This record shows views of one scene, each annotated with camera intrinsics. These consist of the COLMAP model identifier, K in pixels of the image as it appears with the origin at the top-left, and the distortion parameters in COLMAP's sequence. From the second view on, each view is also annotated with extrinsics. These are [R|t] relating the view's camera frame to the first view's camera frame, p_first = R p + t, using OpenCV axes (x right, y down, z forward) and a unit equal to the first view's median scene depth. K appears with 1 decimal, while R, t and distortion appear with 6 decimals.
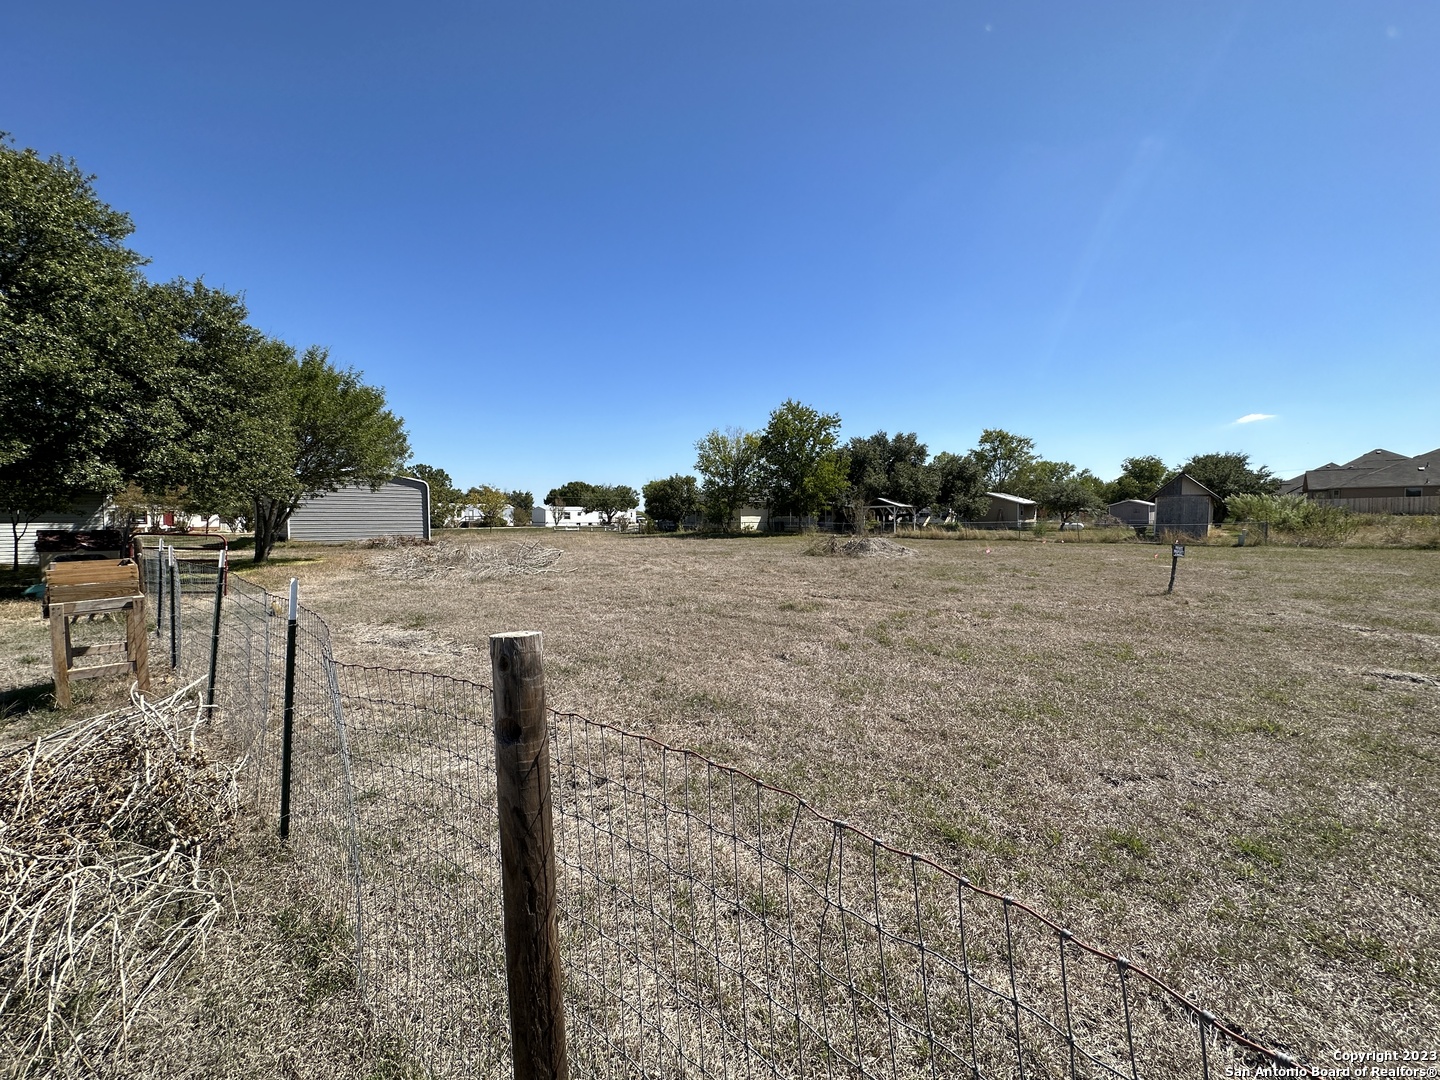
lens RADIAL K [[575.1, 0, 719.0], [0, 575.1, 538.7], [0, 0, 1]] dist [0.000032, 0.000024]
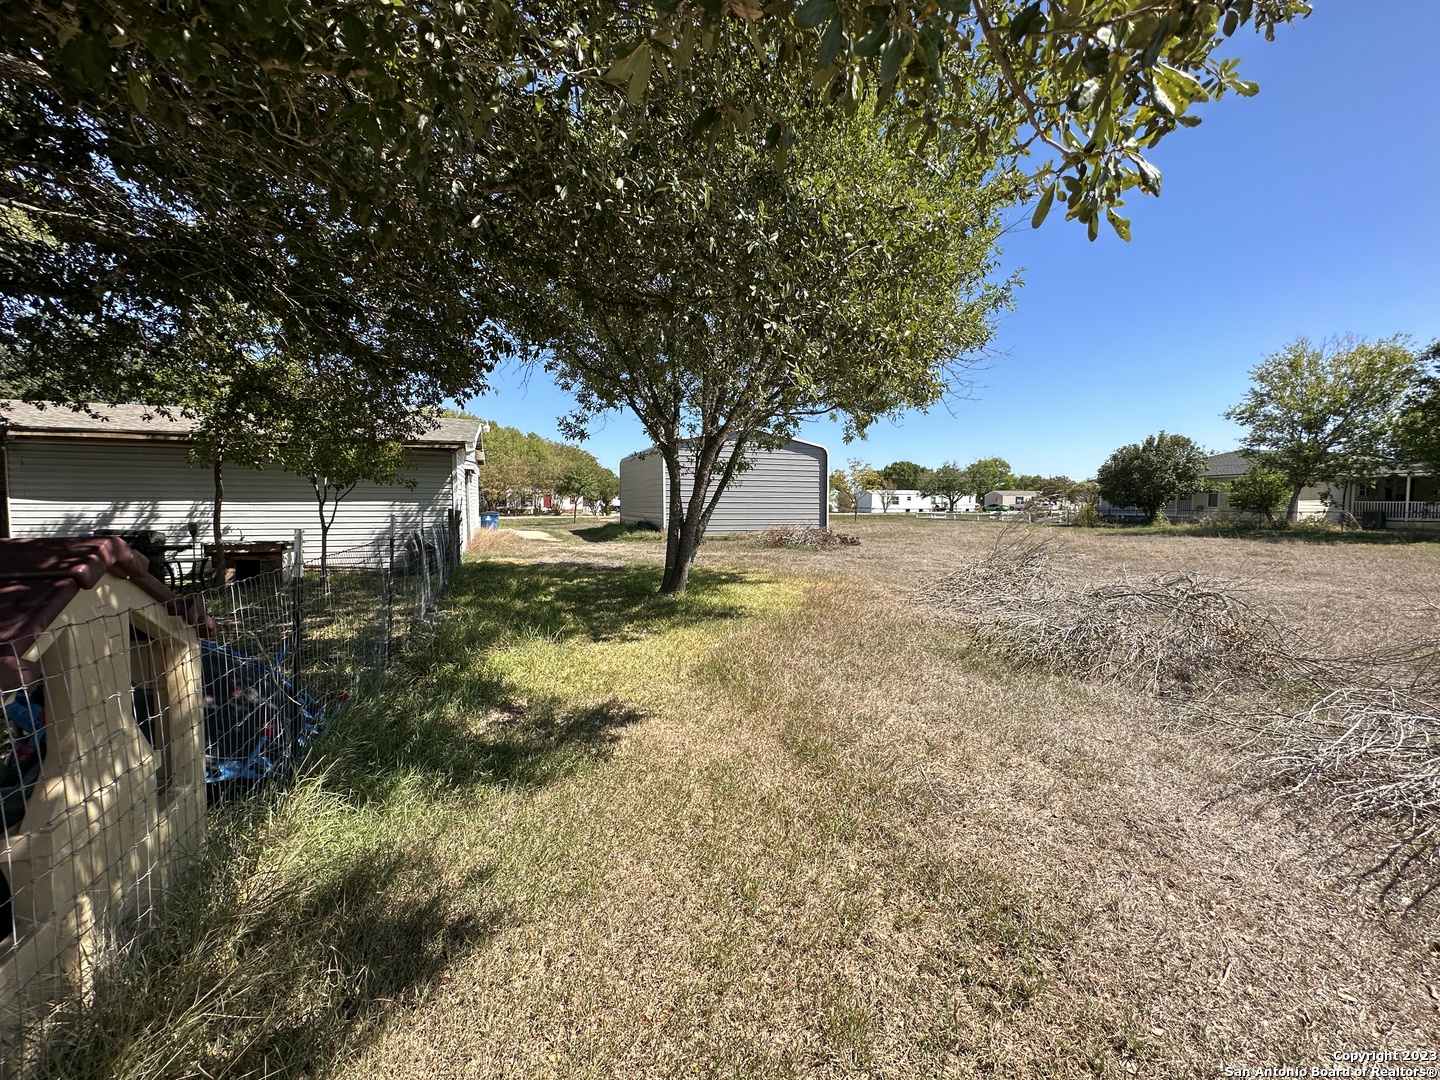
lens RADIAL K [[575.1, 0, 719.0], [0, 575.1, 538.7], [0, 0, 1]] dist [0.000032, 0.000024]
pose [[0.885750, 0.034583, -0.462872, -0.538048], [-0.023332, 0.999277, 0.030012, -0.014377], [0.463576, -0.015784, 0.885917, 0.610292]]
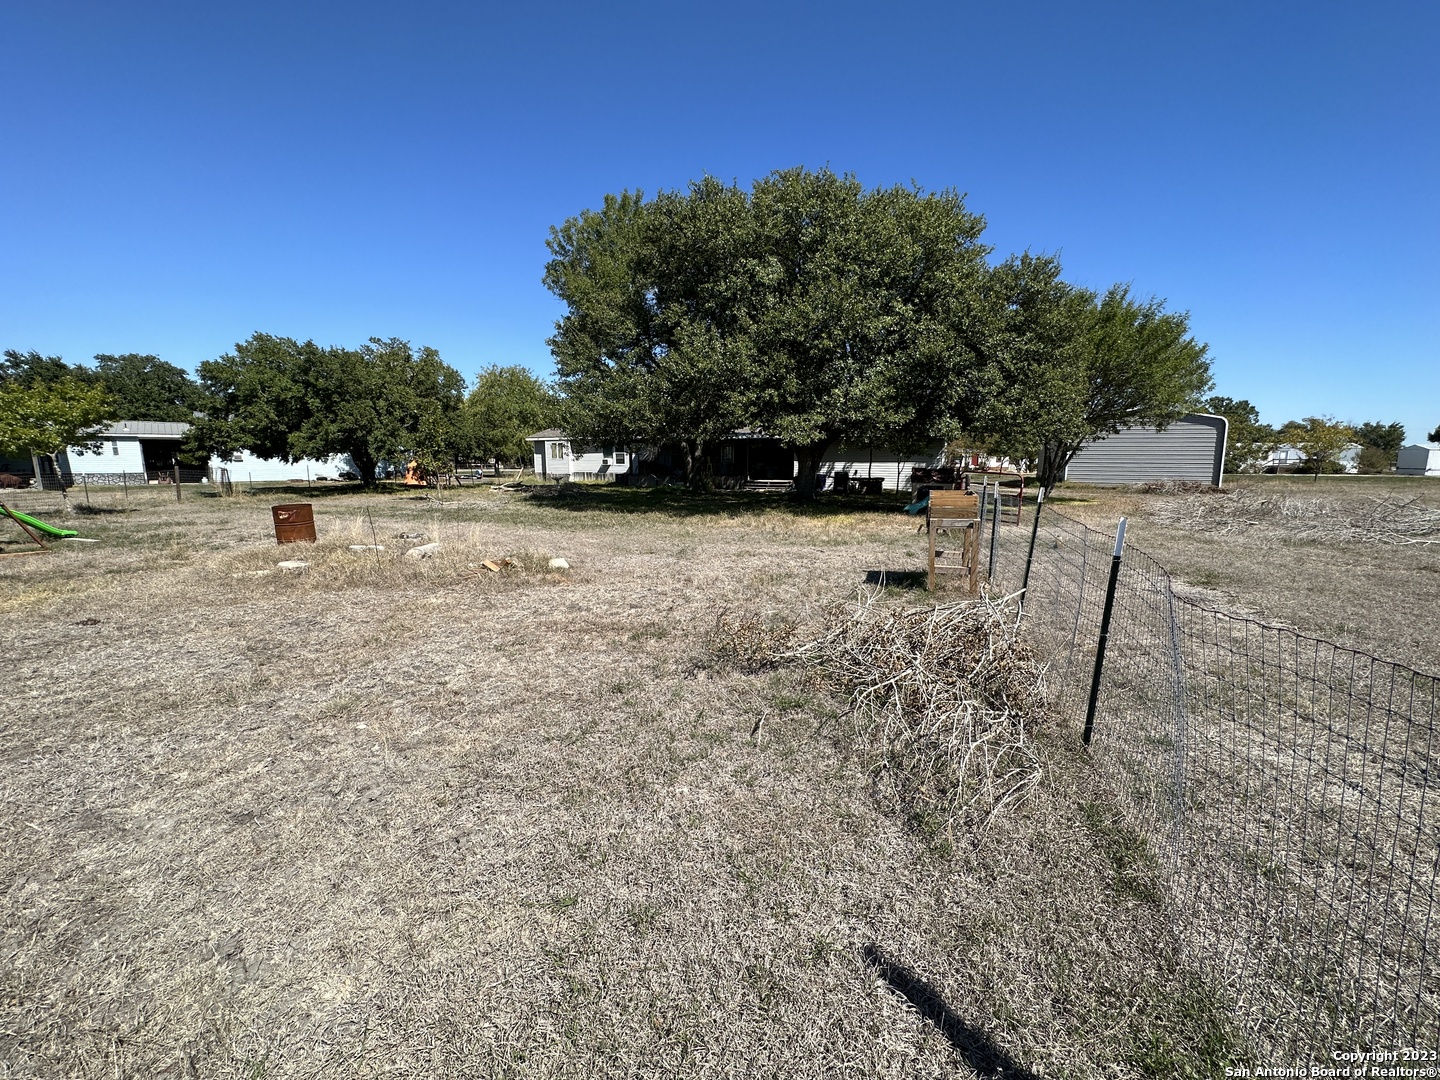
lens RADIAL K [[575.1, 0, 719.0], [0, 575.1, 538.7], [0, 0, 1]] dist [0.000032, 0.000024]
pose [[0.385672, 0.131357, -0.913237, -0.007624], [-0.039839, 0.991261, 0.125755, 0.000430], [0.921775, -0.012118, 0.387535, -0.016474]]
